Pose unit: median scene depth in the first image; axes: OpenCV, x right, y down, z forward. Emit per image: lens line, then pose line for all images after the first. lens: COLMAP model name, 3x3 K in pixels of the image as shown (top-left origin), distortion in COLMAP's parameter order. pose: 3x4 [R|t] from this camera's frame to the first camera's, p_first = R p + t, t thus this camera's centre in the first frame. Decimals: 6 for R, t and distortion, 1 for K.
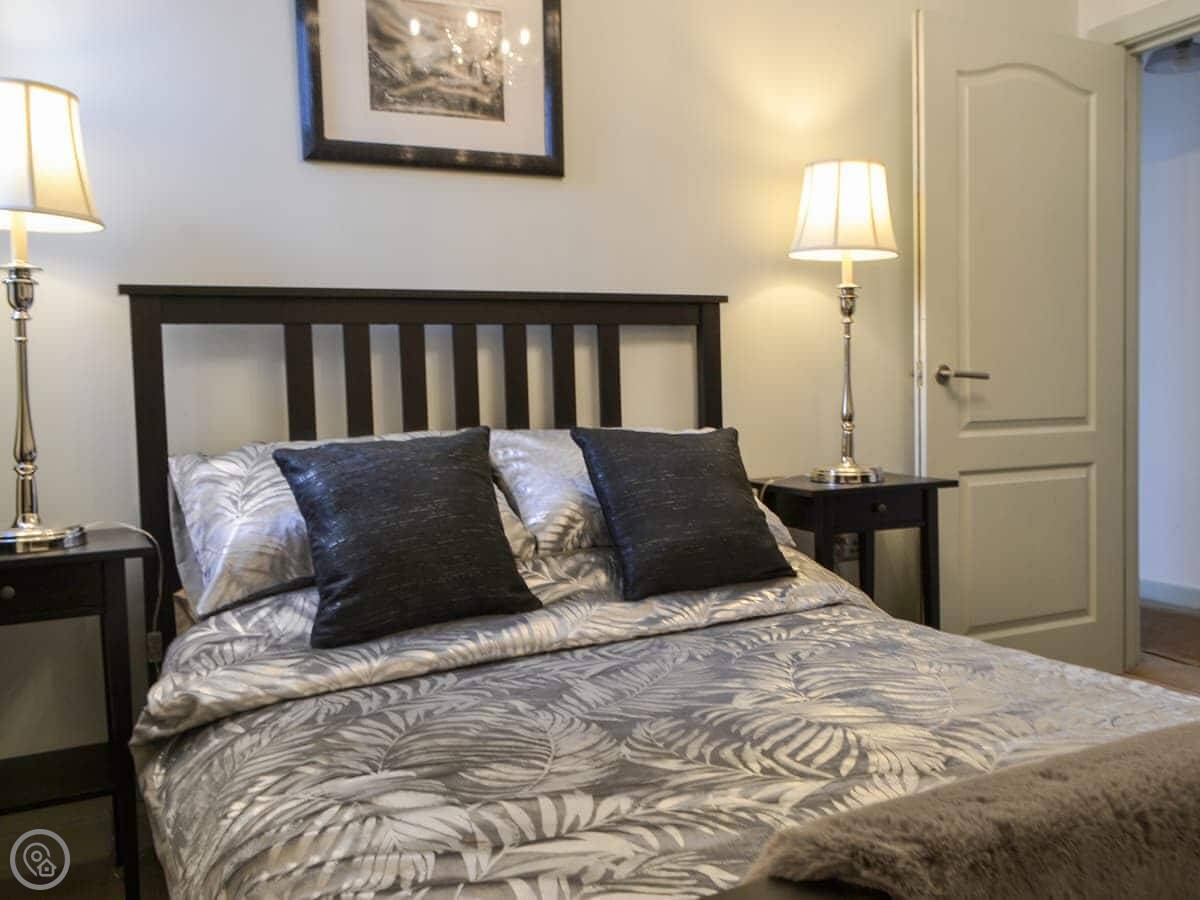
lens RADIAL K [[1036.8, 0, 600.0], [0, 1036.8, 450.0], [0, 0, 1]] dist [-0.006914, 0.000879]
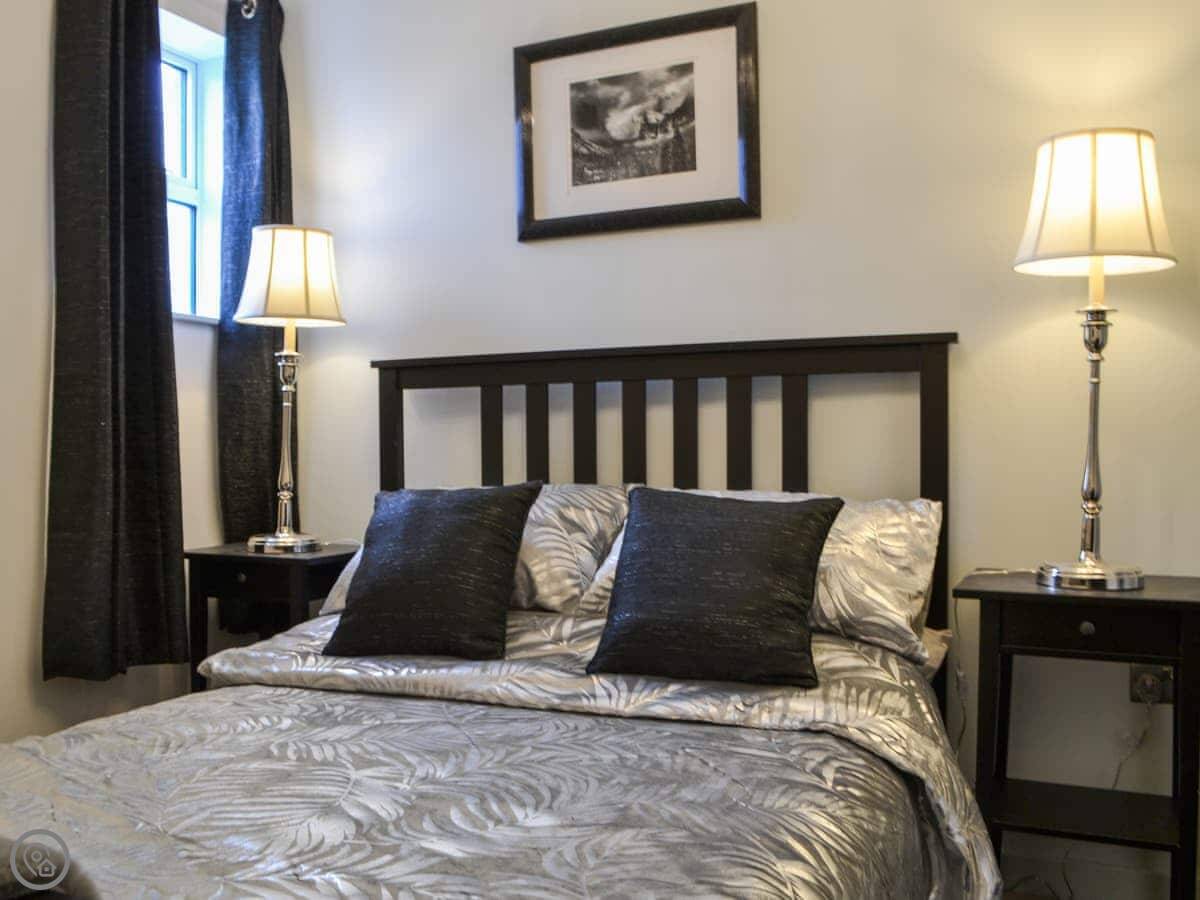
lens RADIAL K [[1063.1, 0, 616.6], [0, 1063.1, 459.0], [0, 0, 1]] dist [-0.002107, 0.006873]
pose [[0.634801, 0.031406, -0.772037, 0.678558], [-0.055971, 0.998418, -0.005407, -0.039266], [0.770646, 0.046644, 0.635555, 0.339057]]
